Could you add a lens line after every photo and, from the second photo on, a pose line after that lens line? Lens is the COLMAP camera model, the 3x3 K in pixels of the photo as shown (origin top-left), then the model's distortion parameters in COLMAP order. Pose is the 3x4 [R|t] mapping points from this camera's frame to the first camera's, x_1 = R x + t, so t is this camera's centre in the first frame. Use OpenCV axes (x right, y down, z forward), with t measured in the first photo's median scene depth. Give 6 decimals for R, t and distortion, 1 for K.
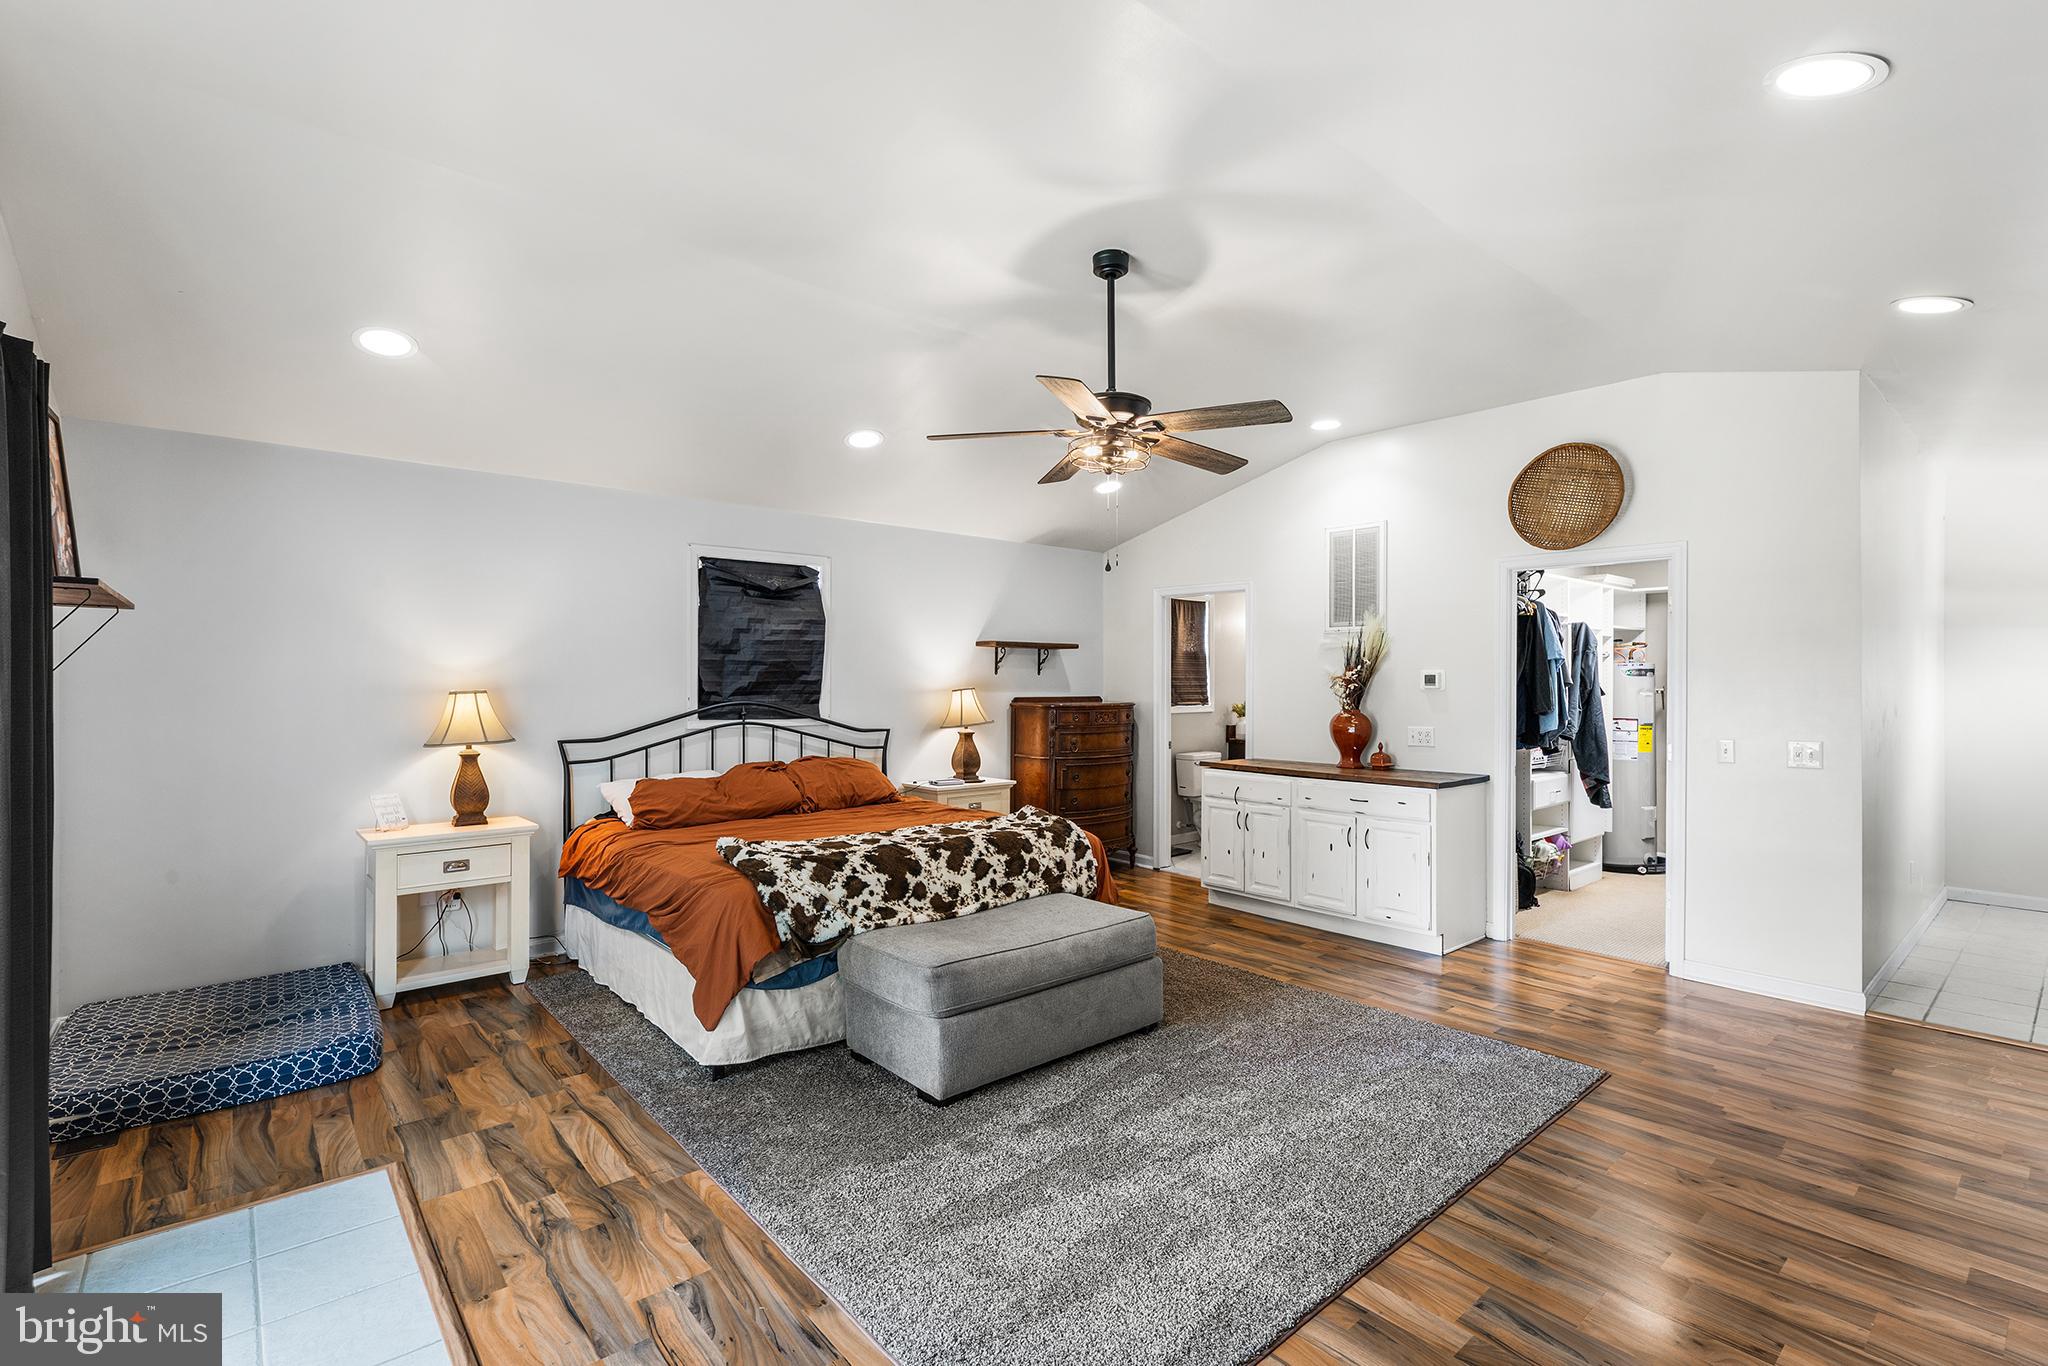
lens RADIAL K [[915.9, 0, 1015.2], [0, 915.9, 682.6], [0, 0, 1]] dist [-0.003542, -0.000264]
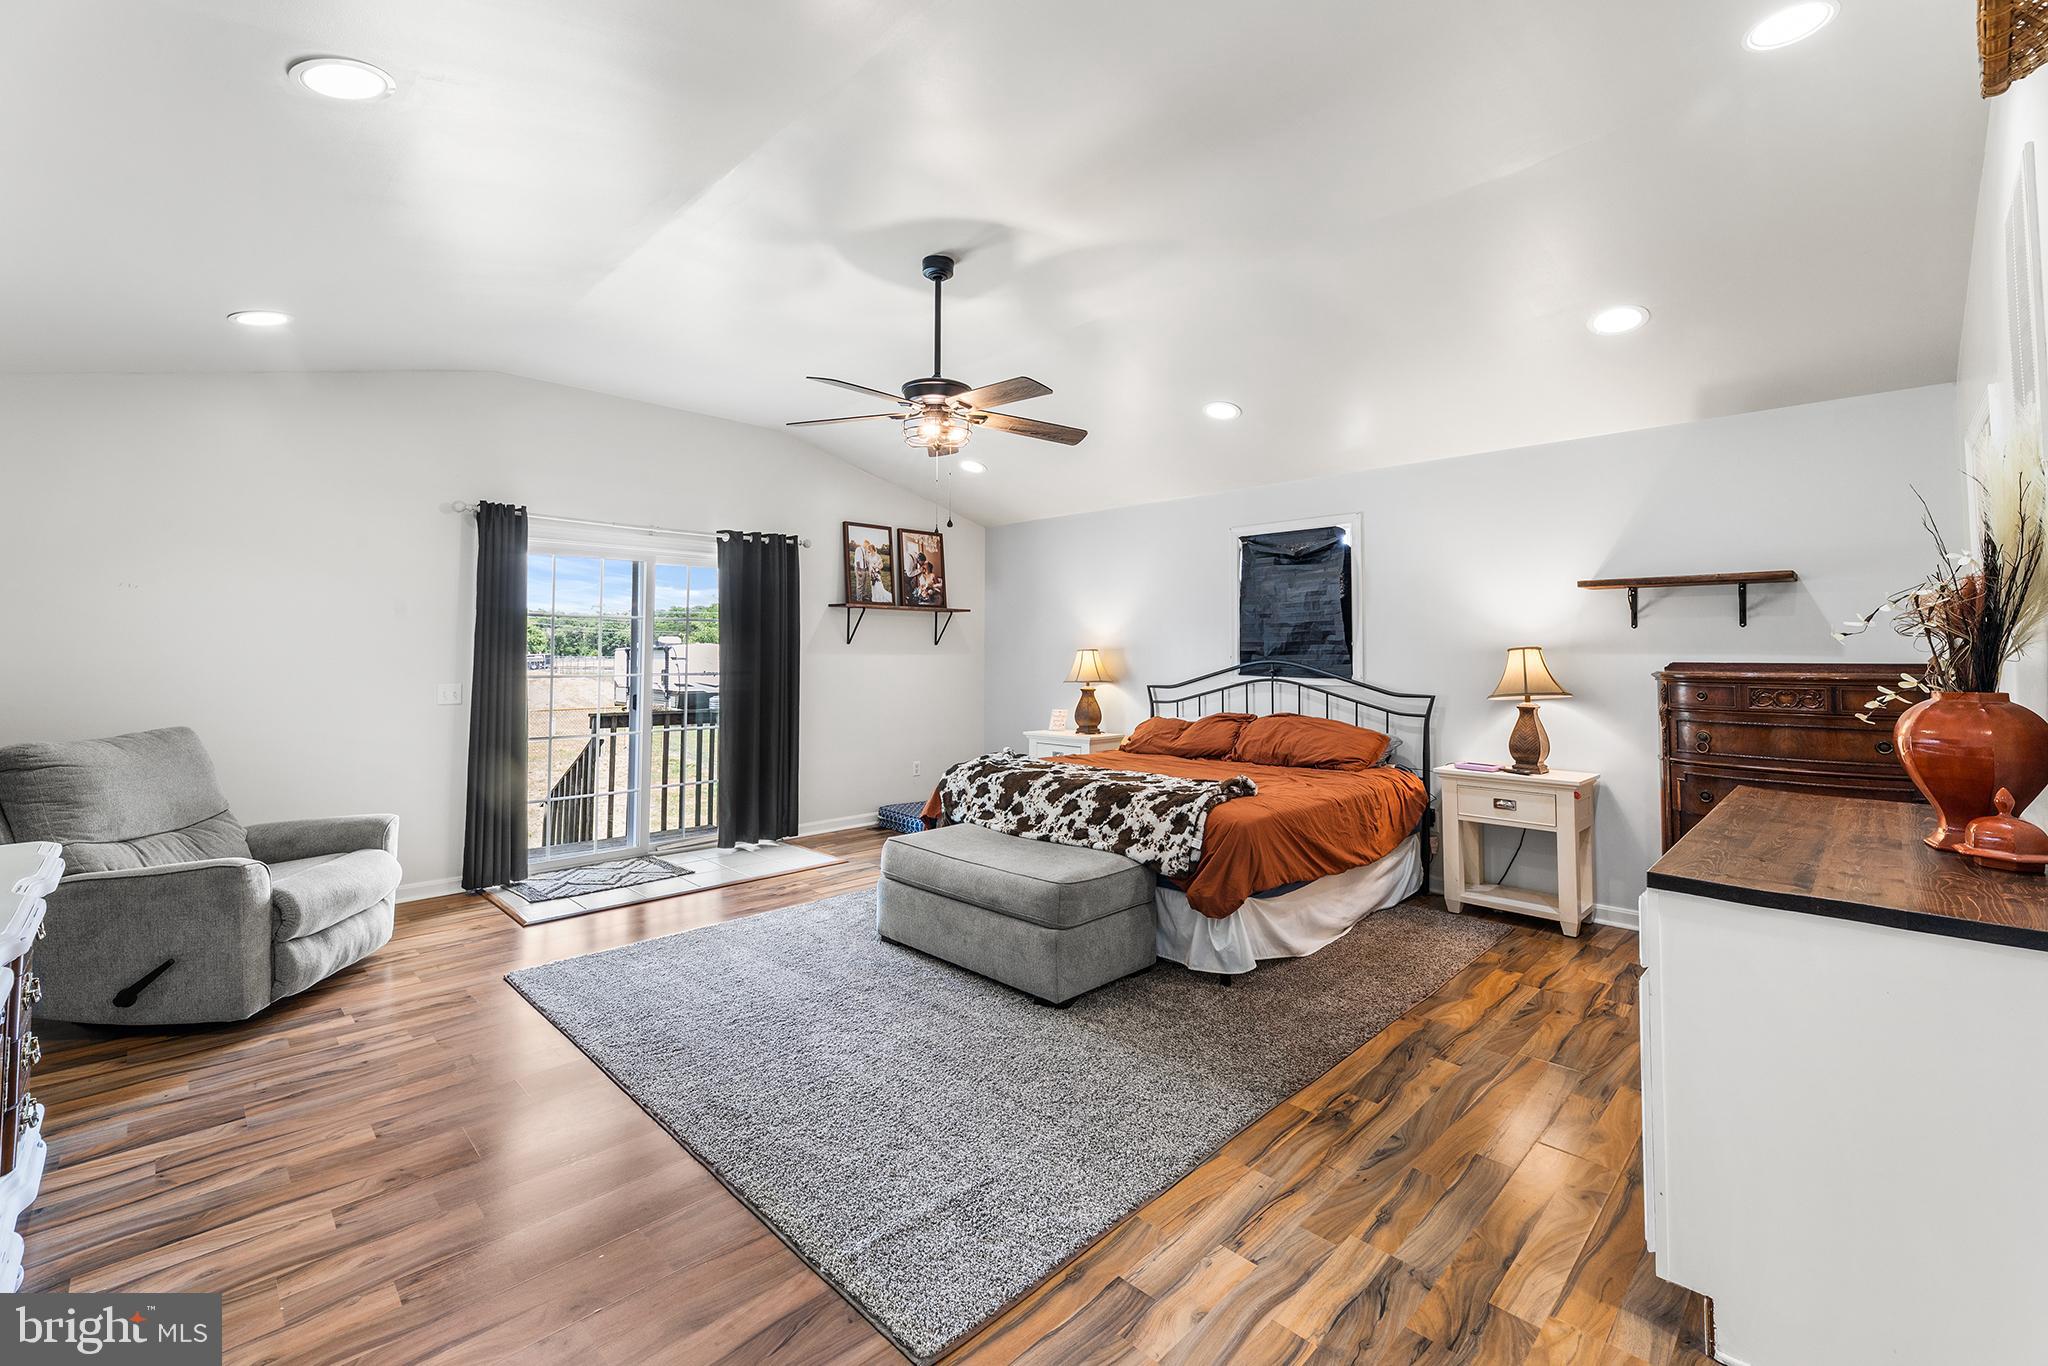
lens RADIAL K [[853.3, 0, 1034.4], [0, 853.3, 619.0], [0, 0, 1]] dist [-0.001250, -0.000072]
pose [[0.096000, -0.042745, -0.994463, 0.720798], [-0.003655, 0.999056, -0.043295, 0.017212], [0.995375, 0.007791, 0.095753, 0.633646]]
